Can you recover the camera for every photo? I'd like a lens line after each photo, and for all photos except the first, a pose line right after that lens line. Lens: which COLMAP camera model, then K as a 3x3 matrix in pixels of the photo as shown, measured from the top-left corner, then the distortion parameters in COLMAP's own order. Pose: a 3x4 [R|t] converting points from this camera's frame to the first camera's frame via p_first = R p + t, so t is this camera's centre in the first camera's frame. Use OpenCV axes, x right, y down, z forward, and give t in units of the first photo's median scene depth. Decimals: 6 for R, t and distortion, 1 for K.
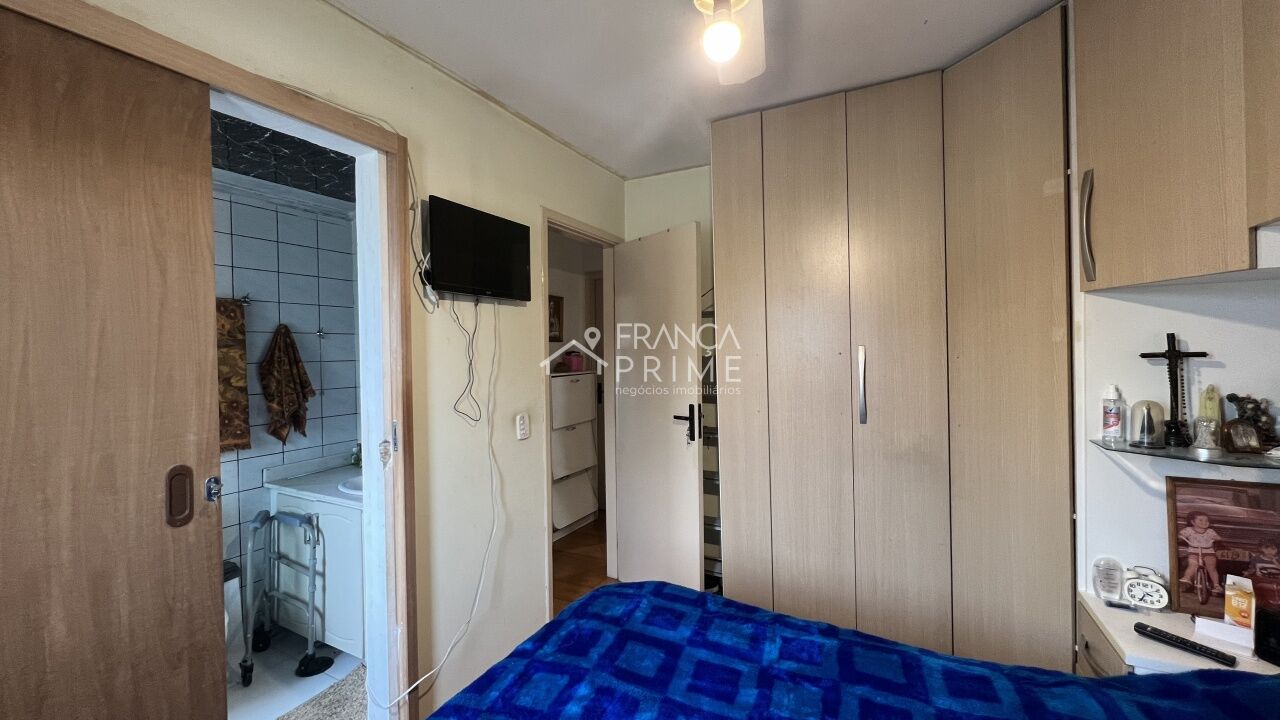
lens RADIAL K [[511.6, 0, 632.2], [0, 511.6, 359.4], [0, 0, 1]] dist [-0.002468, 0.000674]
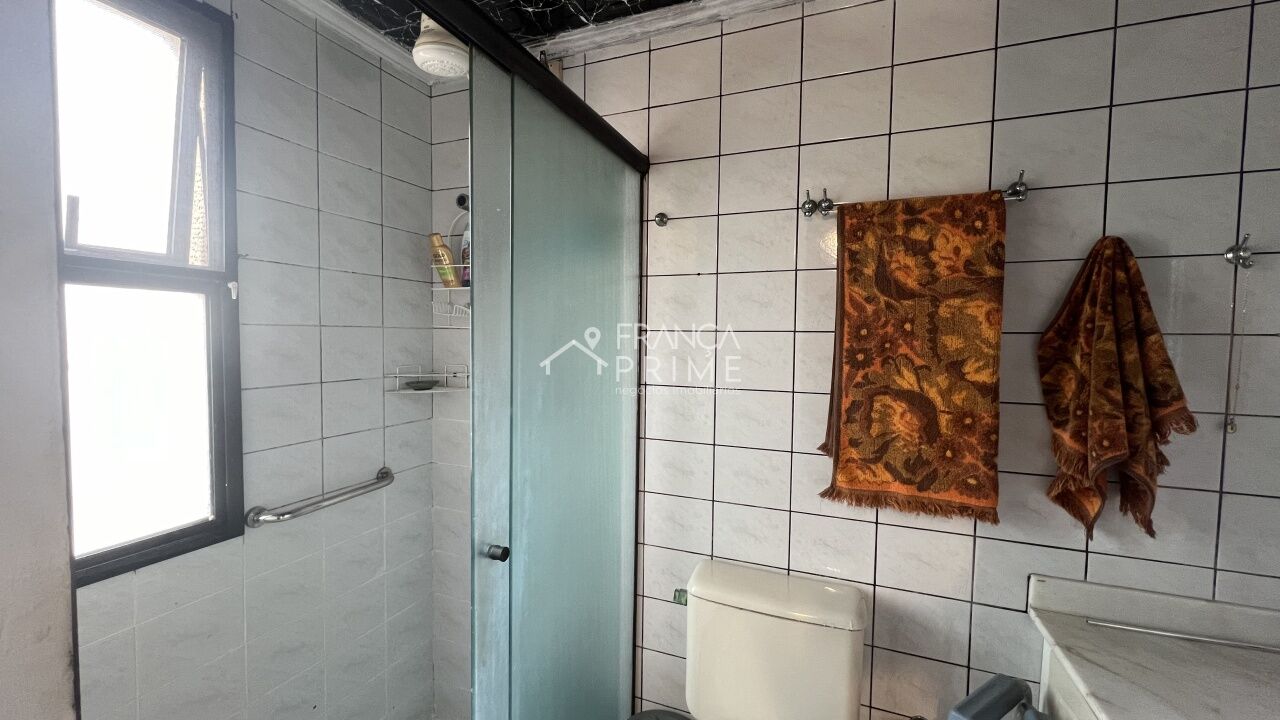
lens RADIAL K [[511.6, 0, 635.3], [0, 511.6, 358.7], [0, 0, 1]] dist [-0.002468, 0.000674]
pose [[0.099438, 0.060986, -0.993173, -0.330908], [-0.031450, 0.997814, 0.058122, 0.014386], [0.994547, 0.025455, 0.101139, 0.613106]]
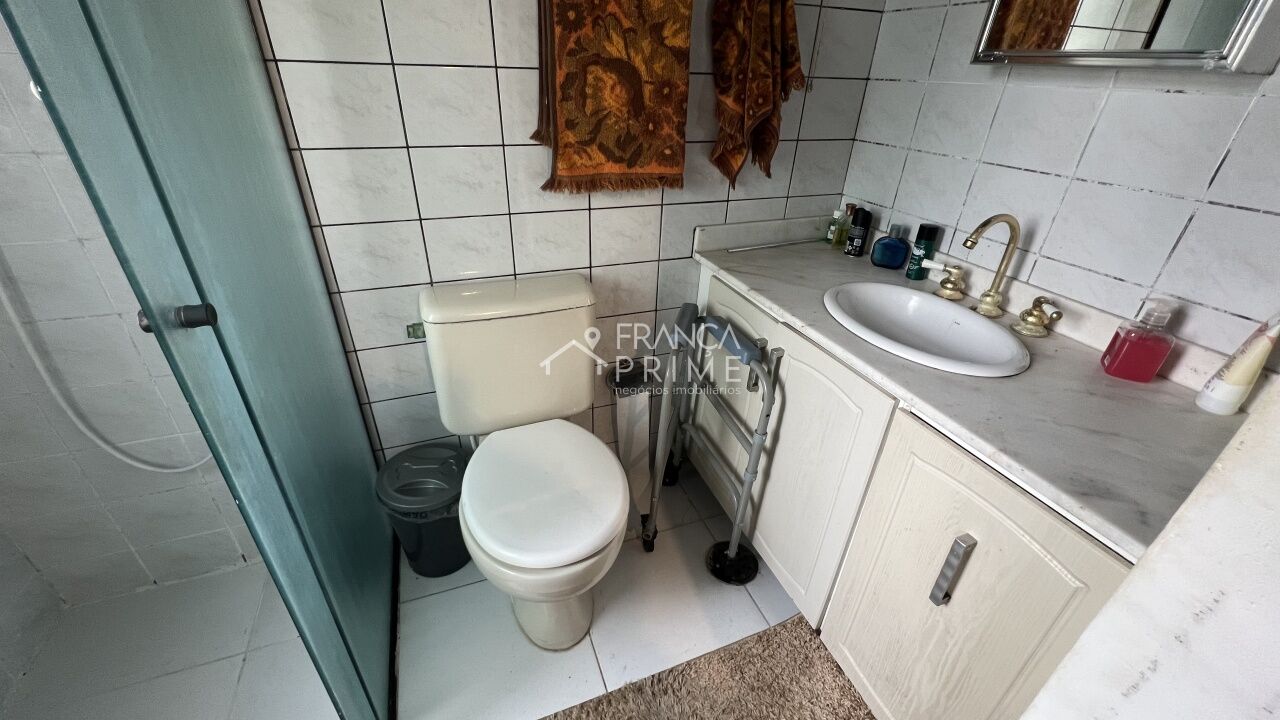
lens RADIAL K [[511.6, 0, 632.0], [0, 511.6, 363.9], [0, 0, 1]] dist [-0.002468, 0.000674]
pose [[0.759540, 0.351224, -0.547485, -0.415296], [-0.049604, 0.870514, 0.489637, 0.073625], [0.648566, -0.344741, 0.678613, 0.522144]]
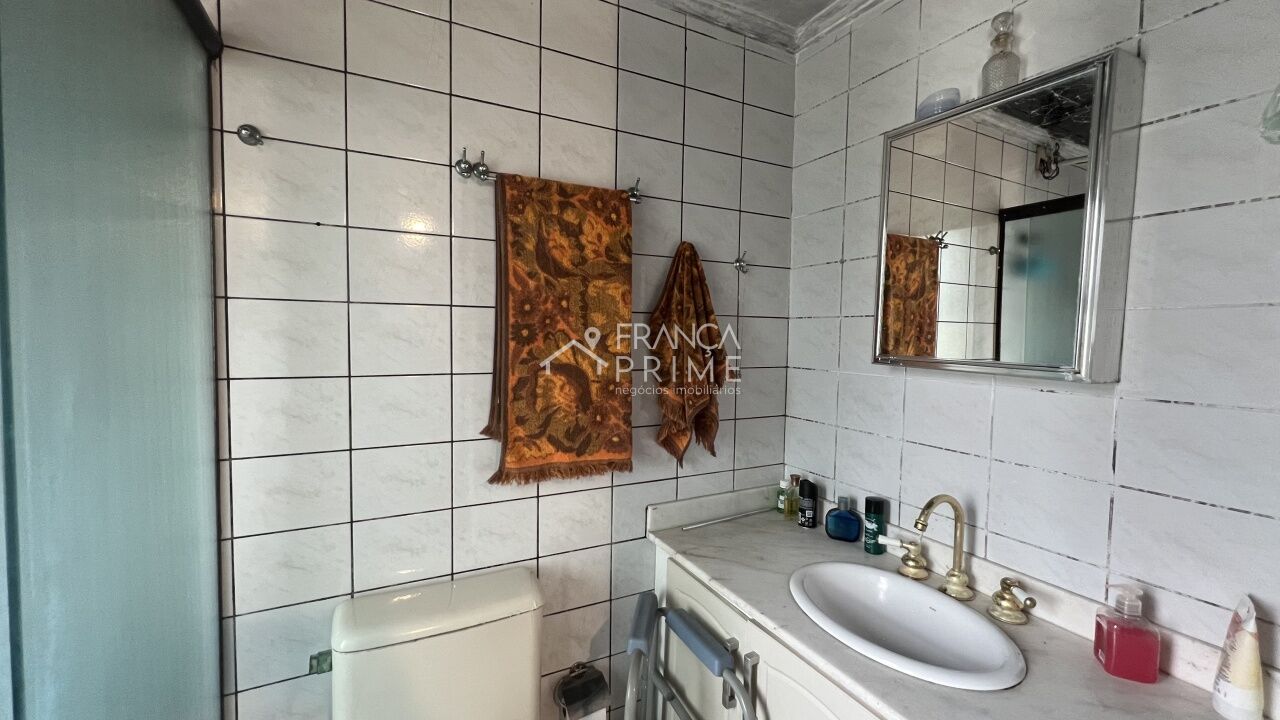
lens RADIAL K [[511.6, 0, 632.3], [0, 511.6, 358.6], [0, 0, 1]] dist [-0.002468, 0.000674]
pose [[0.823403, 0.053344, -0.564944, -0.433567], [-0.037137, 0.998503, 0.040156, 0.034585], [0.566240, -0.012084, 0.824152, 0.539912]]
